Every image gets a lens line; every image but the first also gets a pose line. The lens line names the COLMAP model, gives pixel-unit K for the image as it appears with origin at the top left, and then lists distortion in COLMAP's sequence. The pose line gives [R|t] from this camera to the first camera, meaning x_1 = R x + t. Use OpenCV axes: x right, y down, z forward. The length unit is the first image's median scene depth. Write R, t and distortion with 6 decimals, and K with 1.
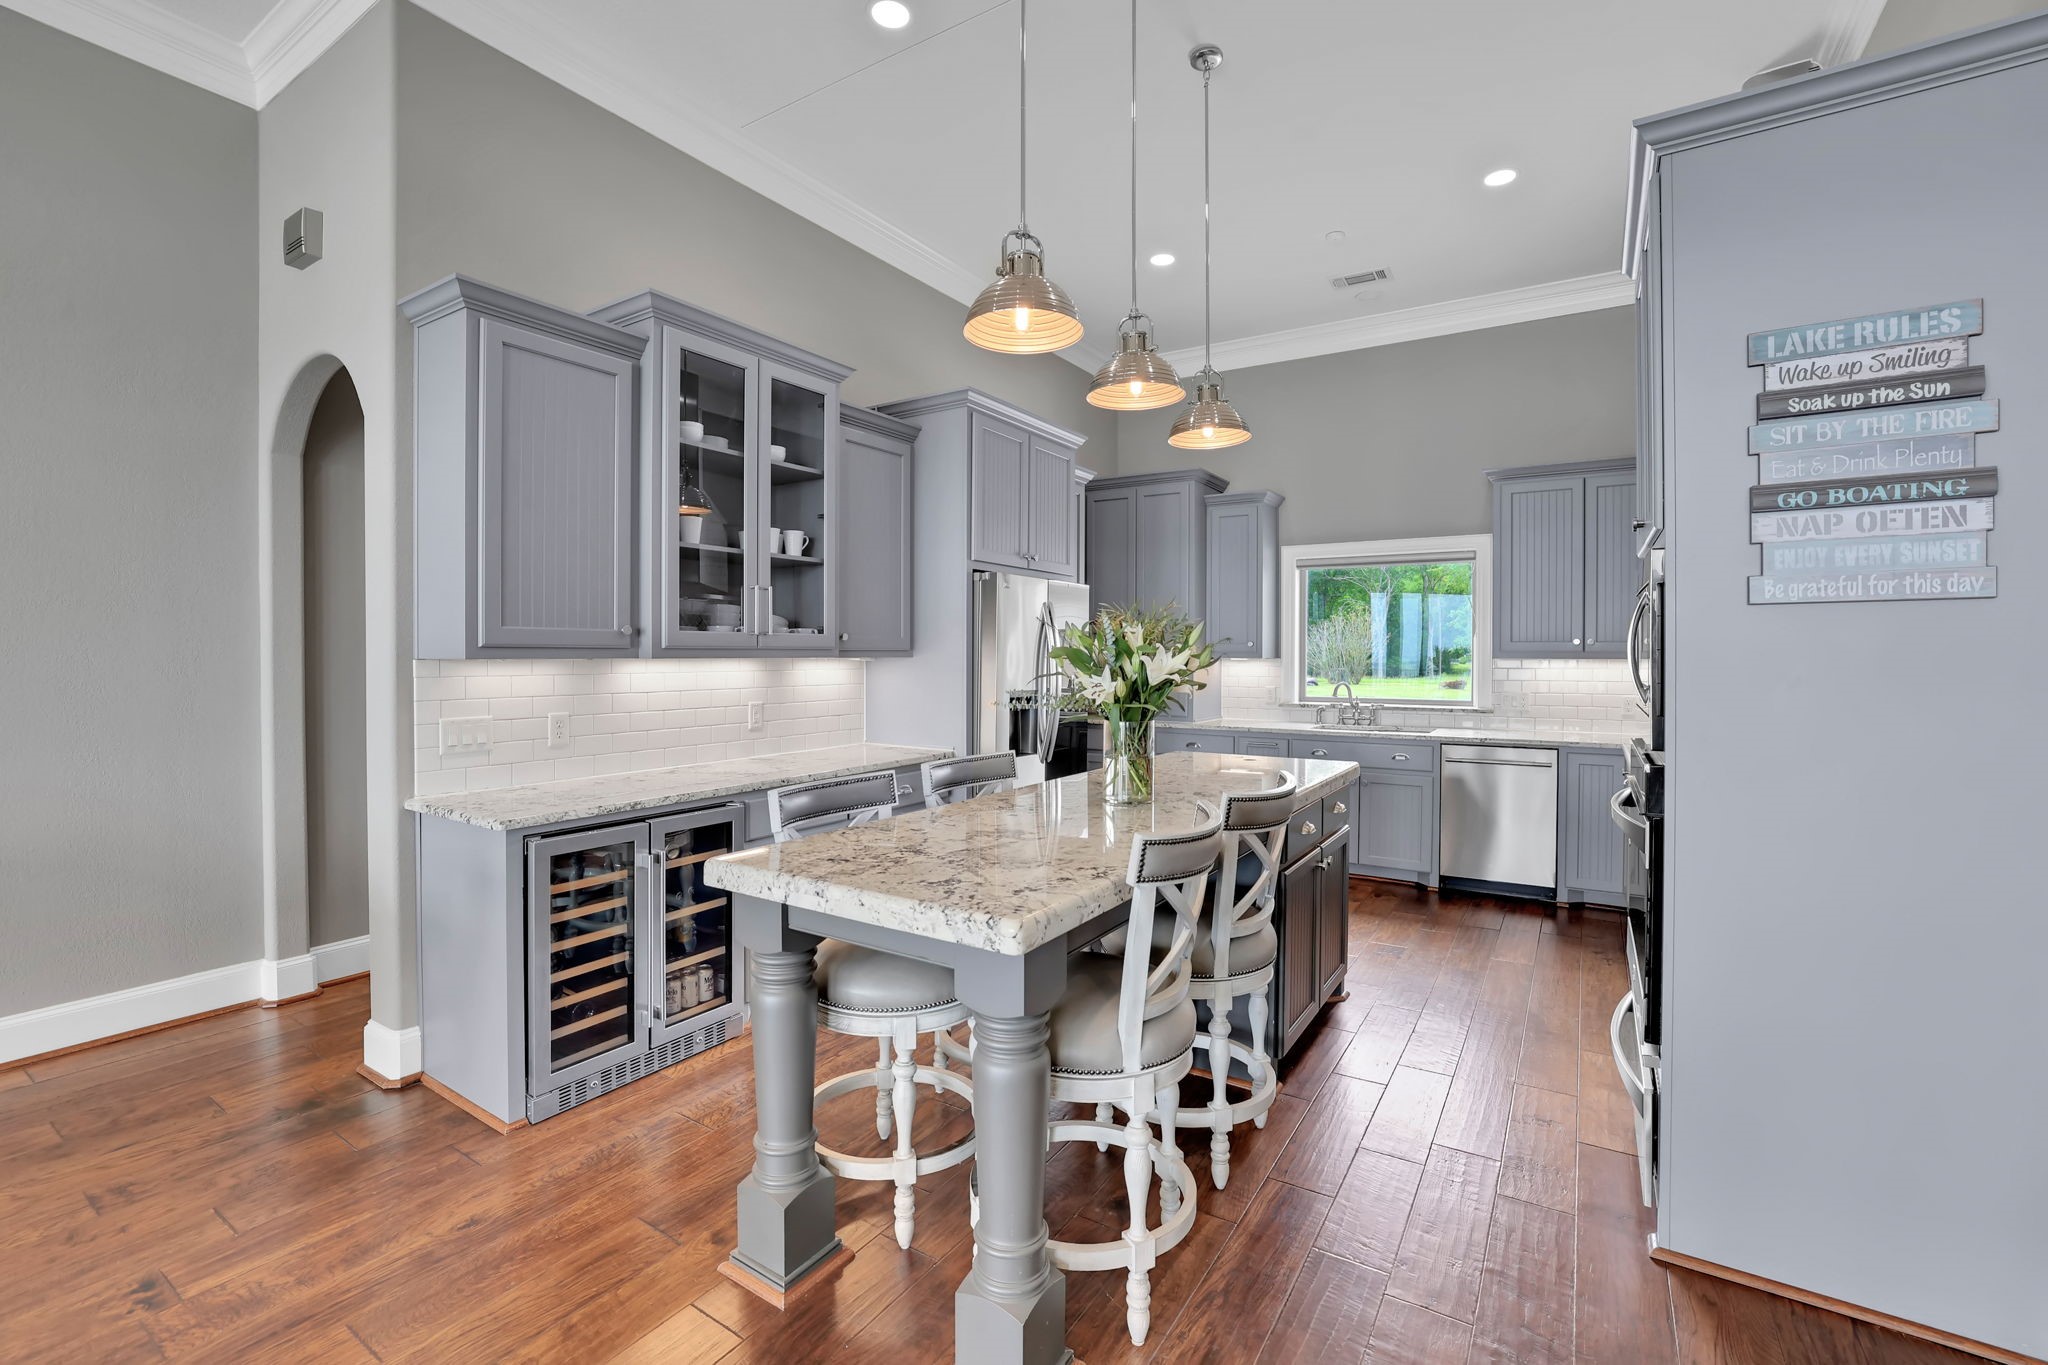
lens RADIAL K [[882.9, 0, 1027.1], [0, 882.9, 659.0], [0, 0, 1]] dist [-0.047421, 0.018378]
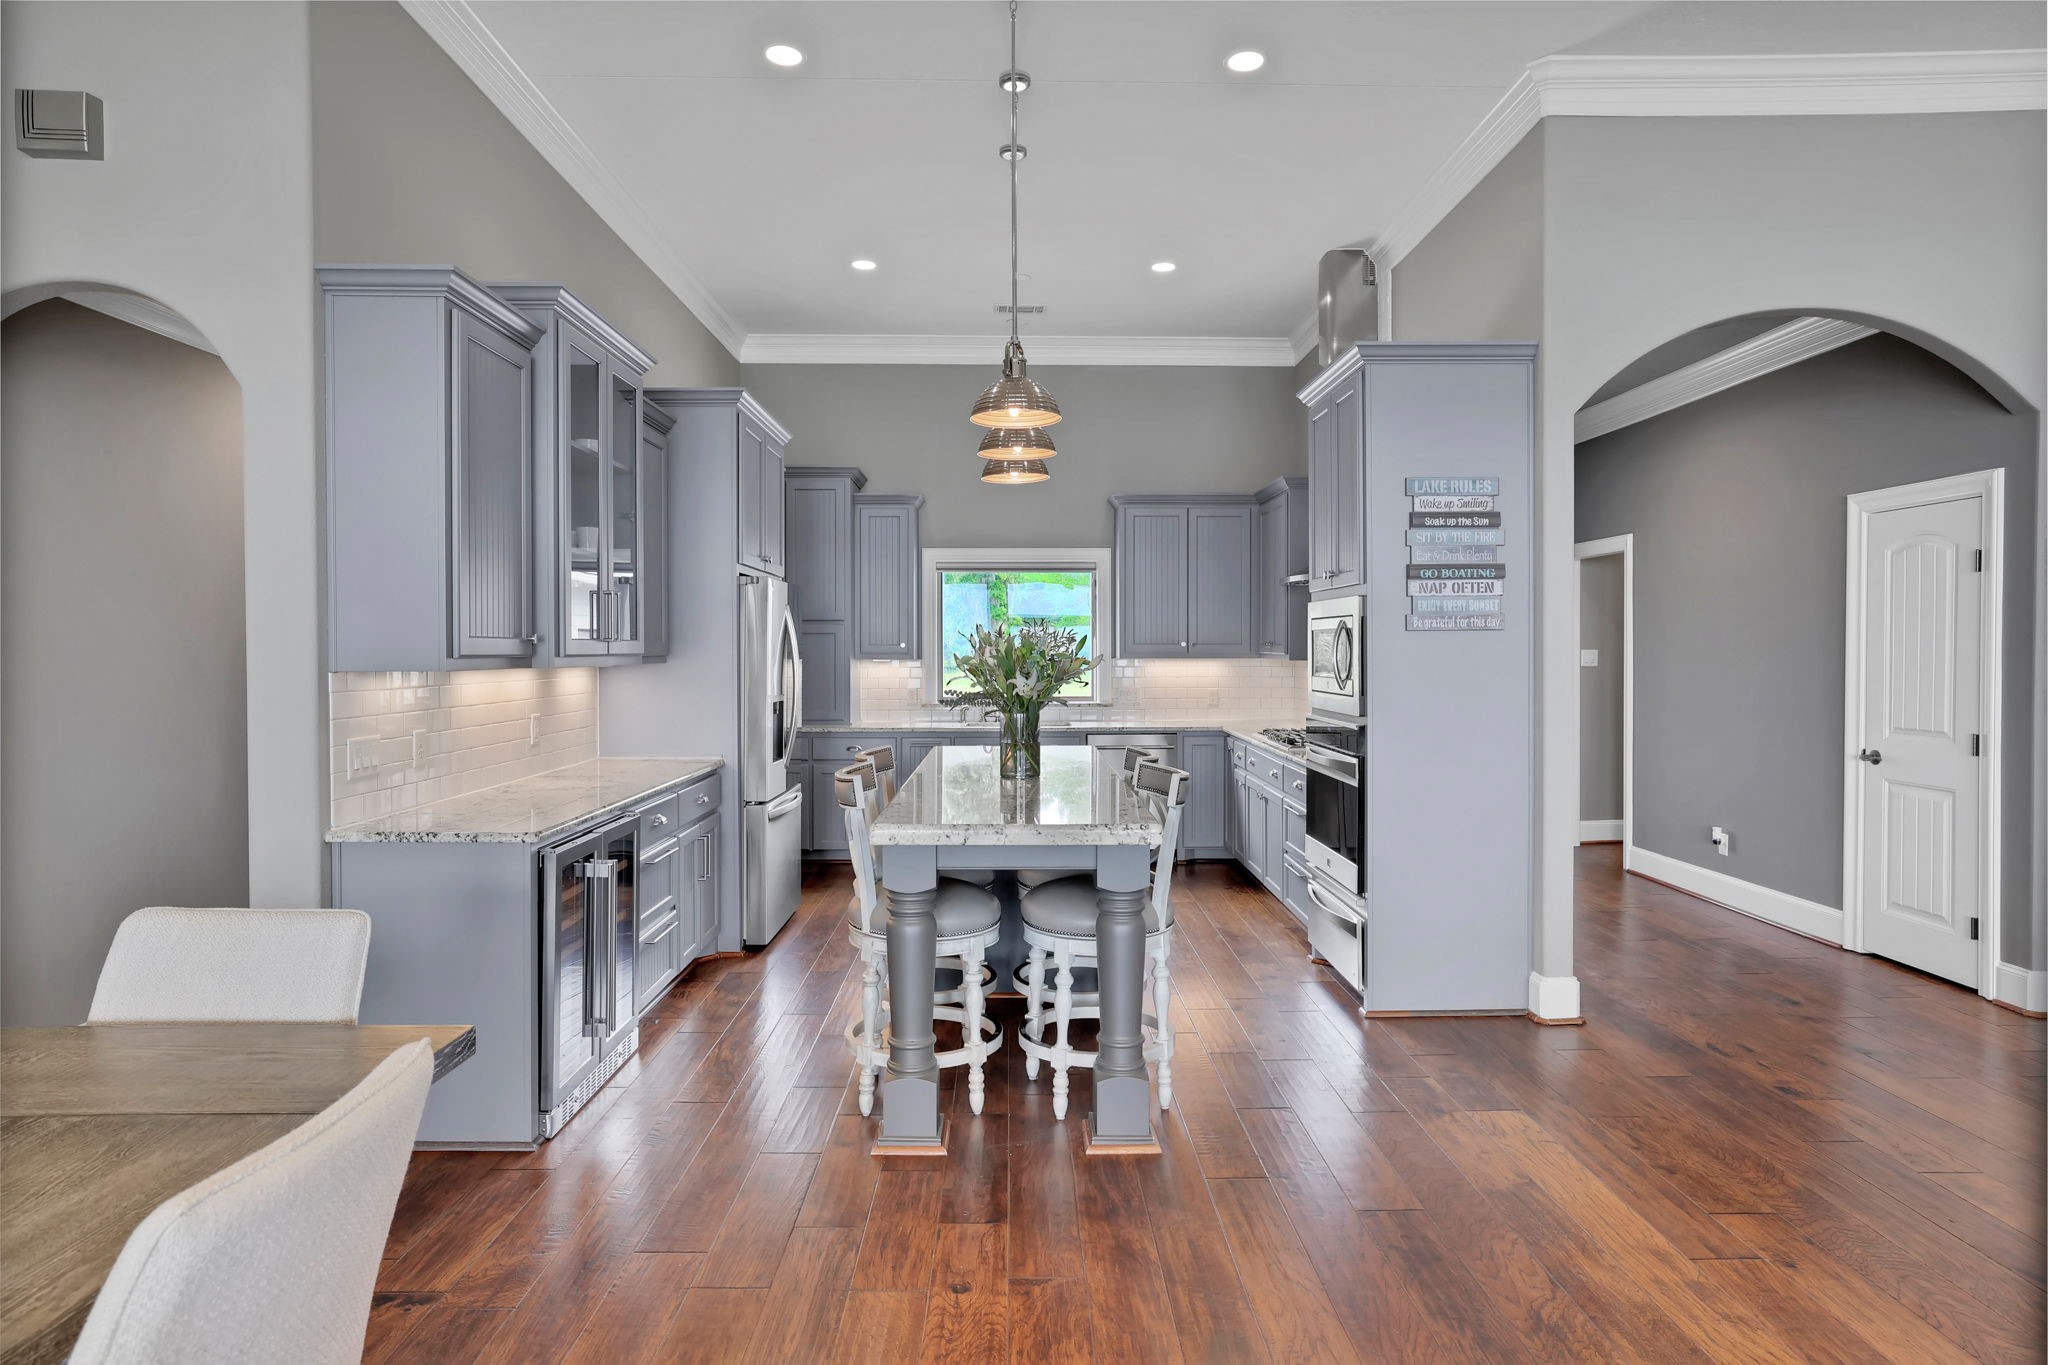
lens RADIAL K [[1136.2, 0, 1030.6], [0, 1136.2, 655.6], [0, 0, 1]] dist [0.000354, 0.000855]
pose [[0.832840, -0.006025, 0.553480, -1.104536], [0.006189, 0.999980, 0.001573, -0.020553], [-0.553479, 0.002116, 0.832861, -0.520472]]
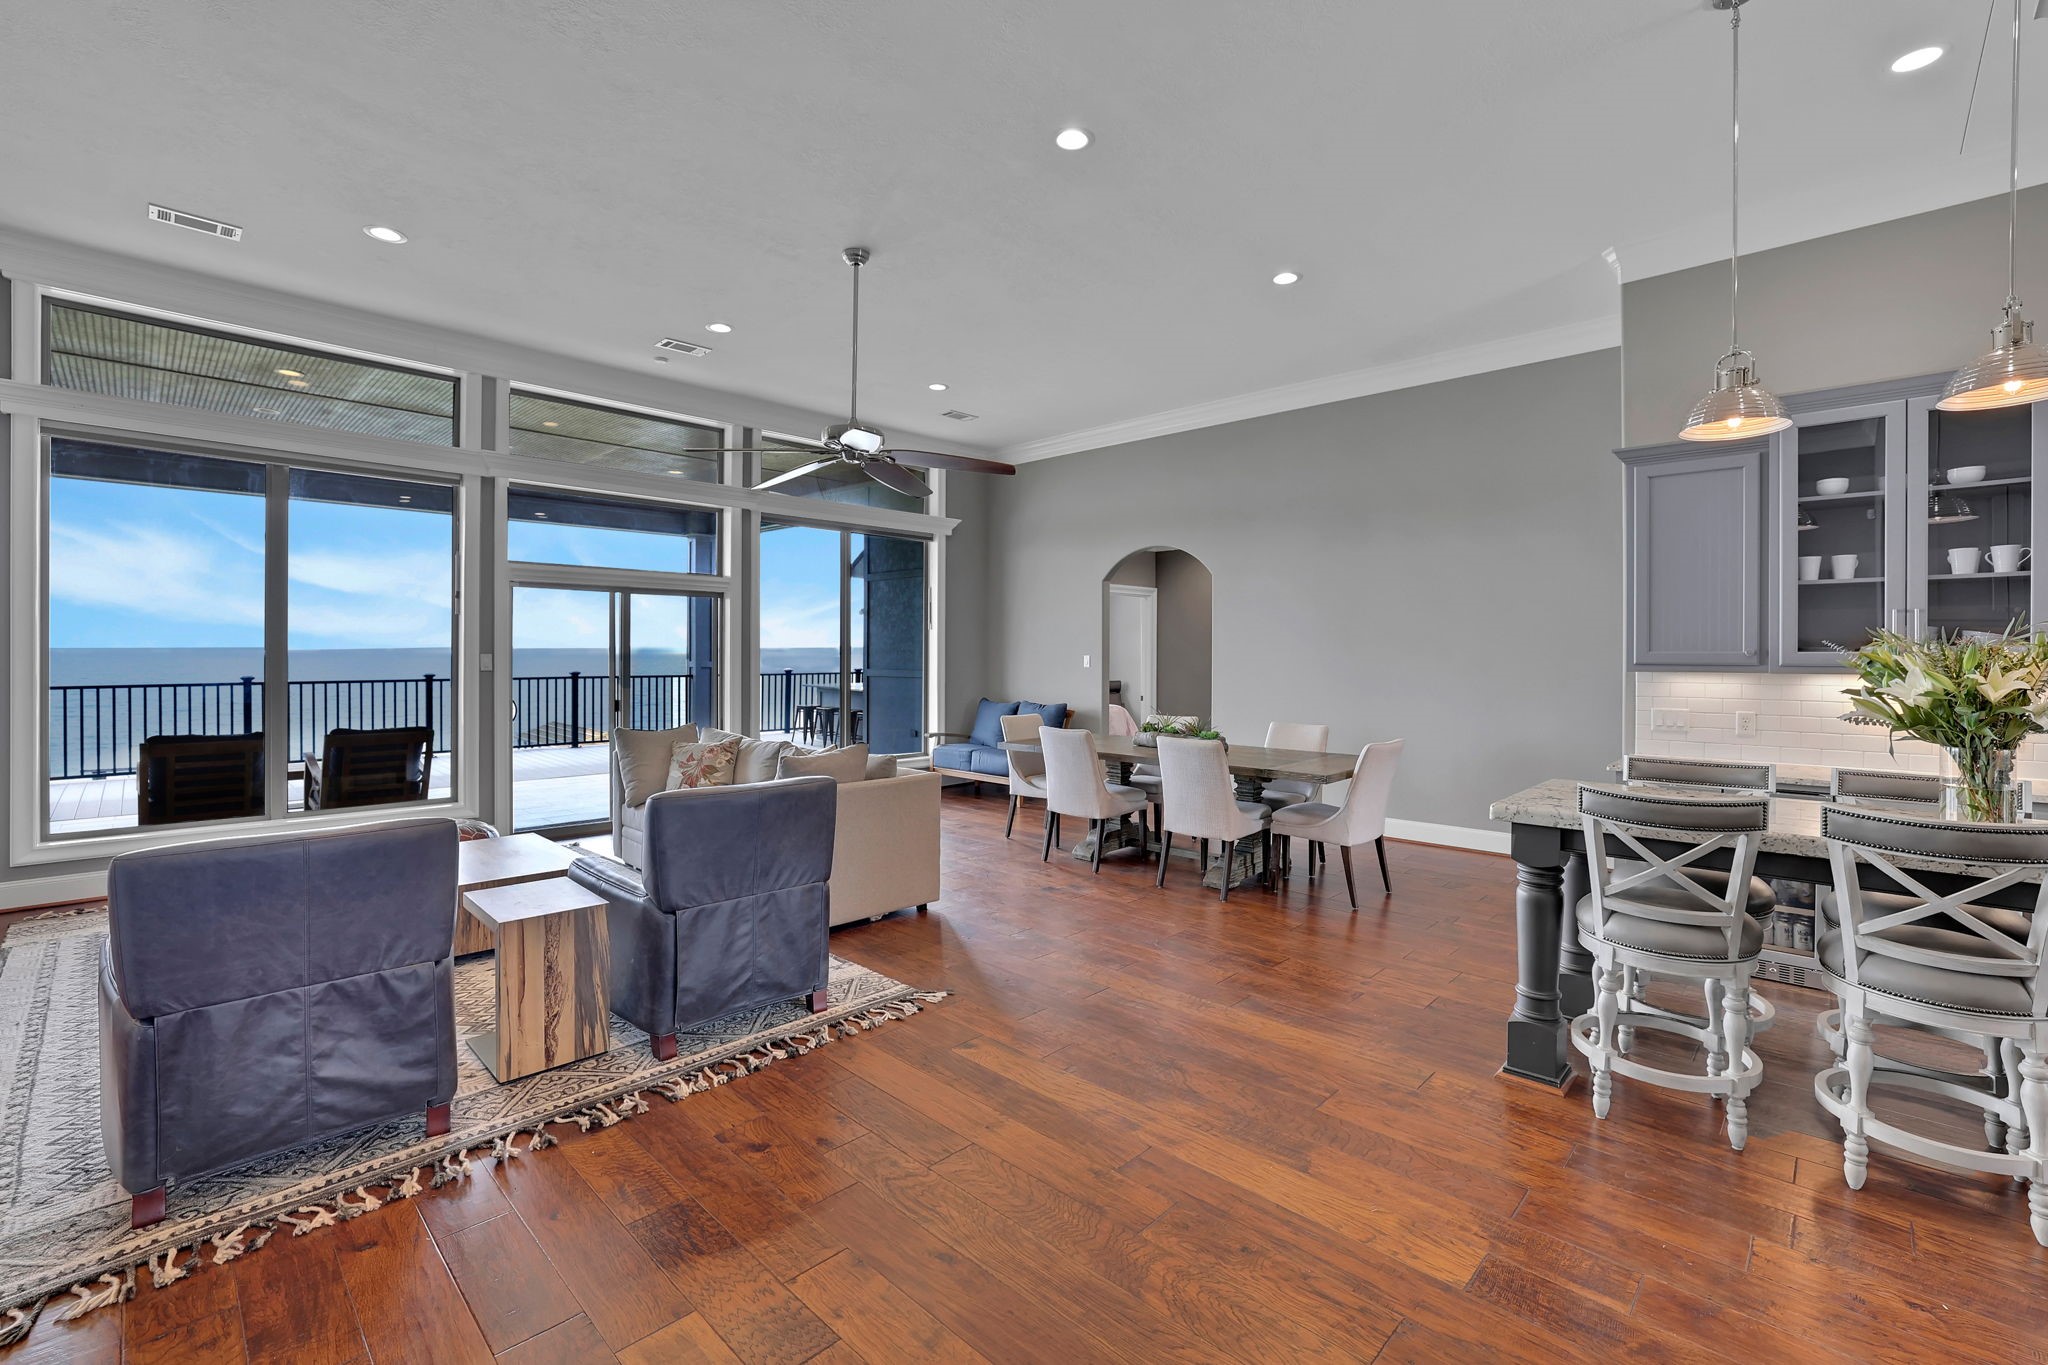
lens RADIAL K [[882.9, 0, 1027.1], [0, 882.9, 659.0], [0, 0, 1]] dist [-0.047421, 0.018378]
pose [[-0.194447, 0.009123, -0.980871, 1.688626], [-0.009789, 0.999889, 0.011240, -0.042219], [0.980864, 0.011788, -0.194336, 0.256773]]
